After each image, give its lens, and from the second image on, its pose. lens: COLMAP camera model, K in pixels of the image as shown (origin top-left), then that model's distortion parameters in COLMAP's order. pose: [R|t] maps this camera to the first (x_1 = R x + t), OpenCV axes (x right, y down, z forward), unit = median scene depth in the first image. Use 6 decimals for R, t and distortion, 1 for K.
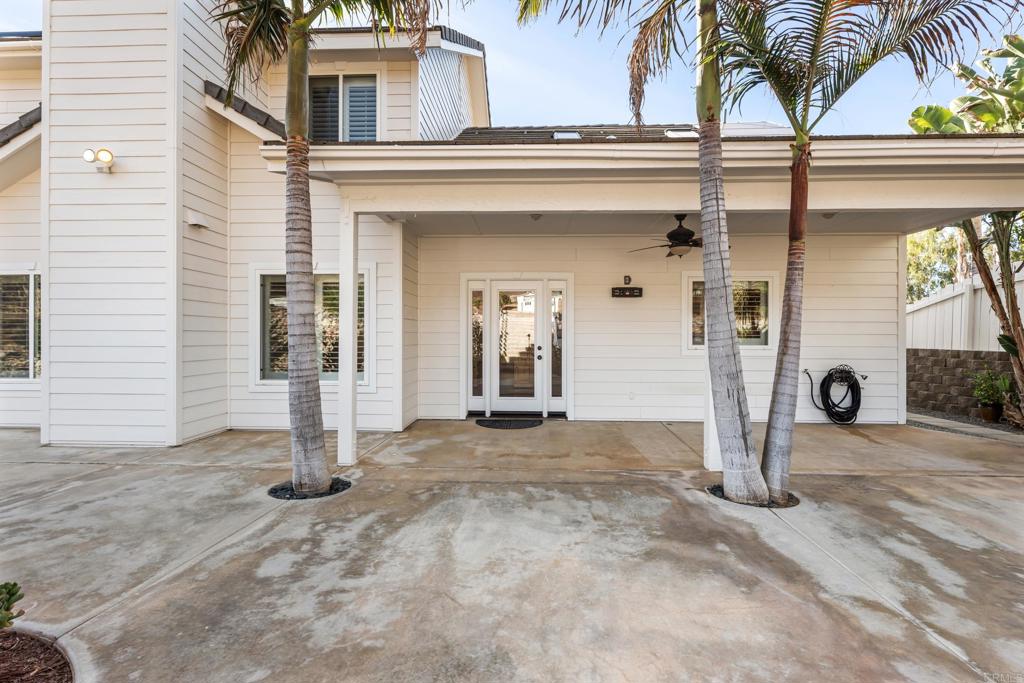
lens RADIAL K [[469.5, 0, 514.1], [0, 469.5, 339.0], [0, 0, 1]] dist [-0.000544, 0.000585]
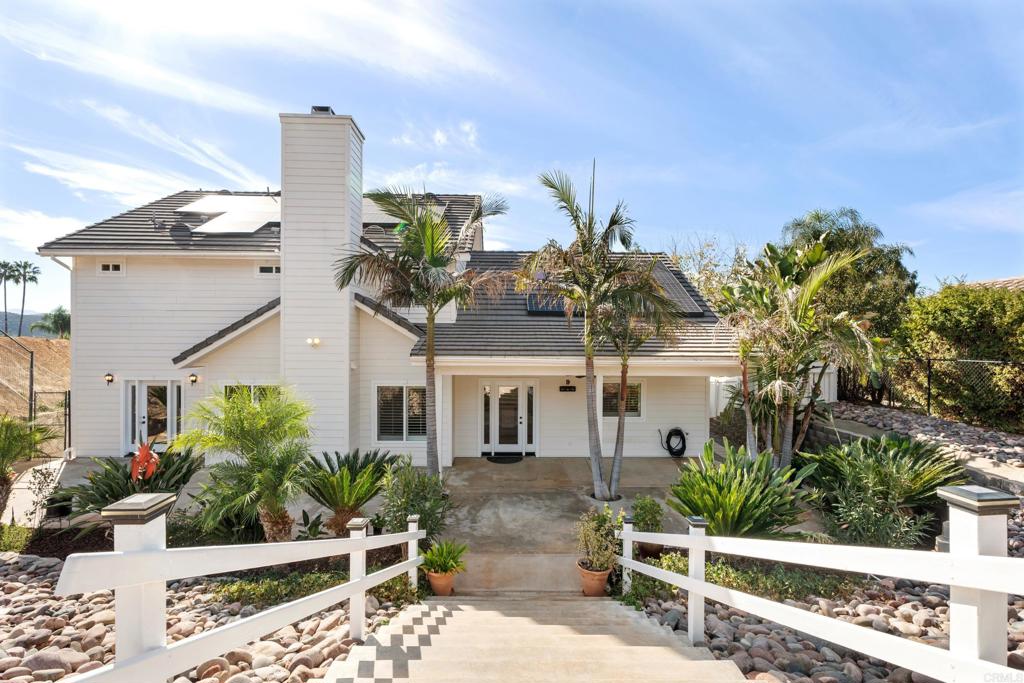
lens RADIAL K [[469.5, 0, 514.2], [0, 469.5, 342.4], [0, 0, 1]] dist [-0.000544, 0.000585]
pose [[0.997706, 0.002314, 0.067658, -0.136008], [-0.002909, 0.999958, 0.008704, -0.408335], [-0.067635, -0.008880, 0.997671, -1.167228]]
